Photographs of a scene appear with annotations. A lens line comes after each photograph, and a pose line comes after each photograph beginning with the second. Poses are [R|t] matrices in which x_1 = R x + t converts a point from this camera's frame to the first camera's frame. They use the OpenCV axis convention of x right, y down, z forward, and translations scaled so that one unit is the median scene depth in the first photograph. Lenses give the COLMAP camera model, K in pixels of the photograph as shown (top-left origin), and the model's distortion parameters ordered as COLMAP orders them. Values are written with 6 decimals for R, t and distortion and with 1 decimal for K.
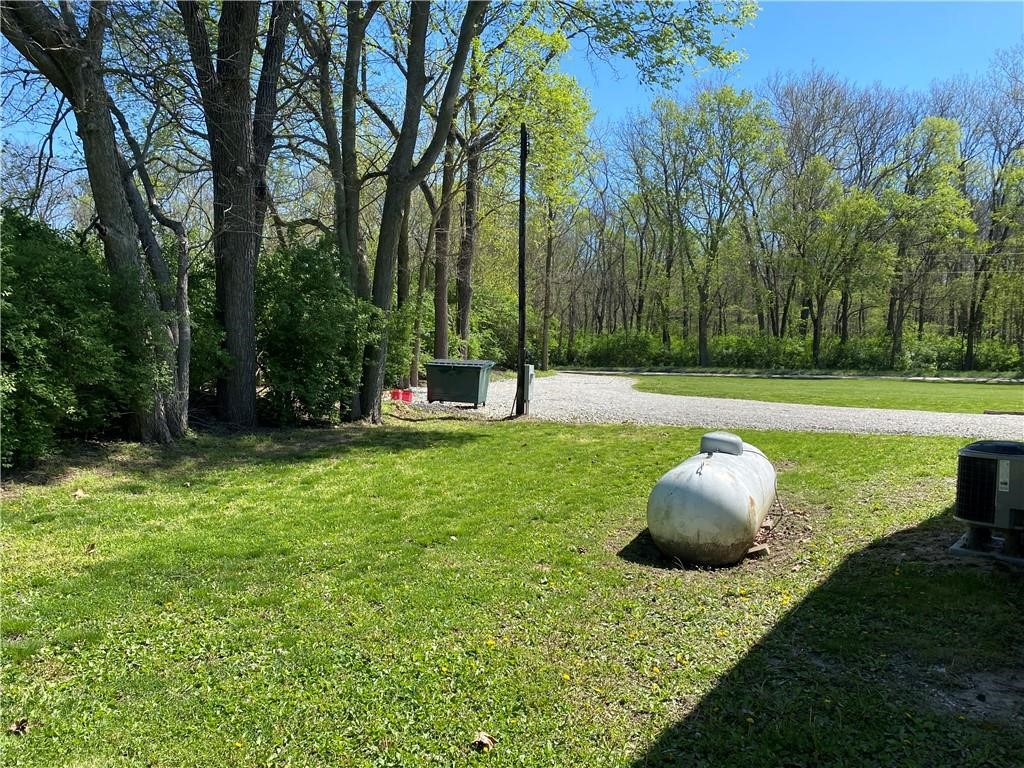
lens RADIAL K [[779.0, 0, 511.6], [0, 779.0, 379.7], [0, 0, 1]] dist [0.041683, -0.042012]
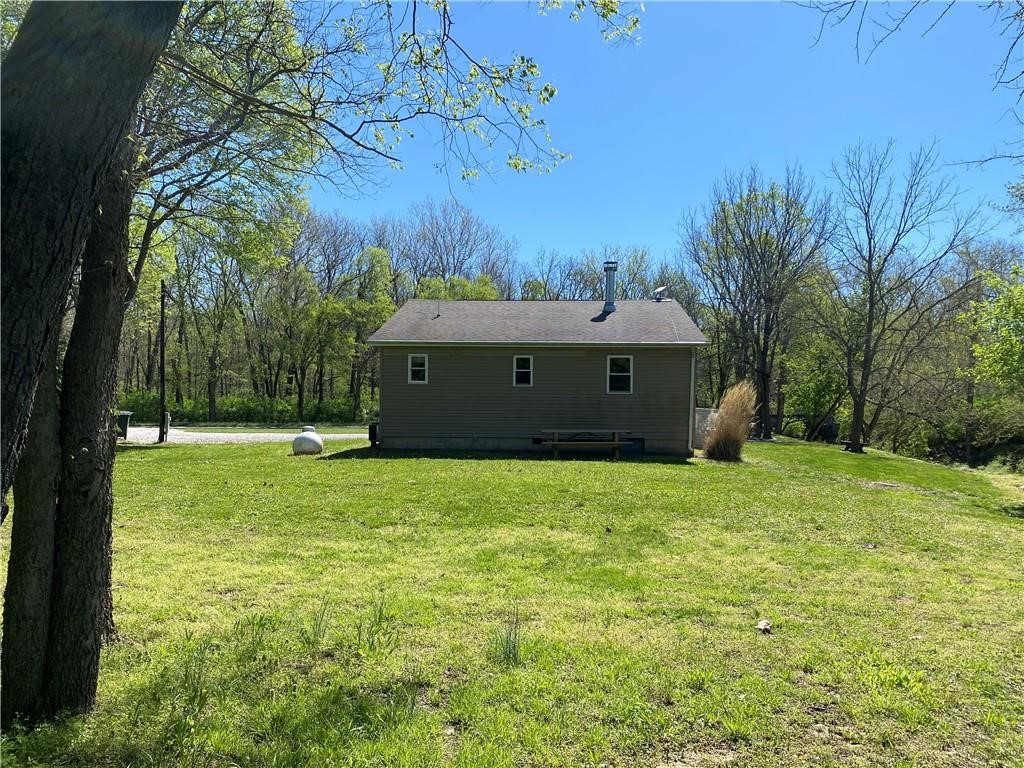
lens RADIAL K [[779.0, 0, 511.6], [0, 779.0, 379.7], [0, 0, 1]] dist [0.041683, -0.042012]
pose [[0.794300, 0.016976, 0.607288, -0.123843], [0.030601, 0.997223, -0.067899, 0.014127], [-0.606754, 0.072516, 0.791575, -0.247861]]
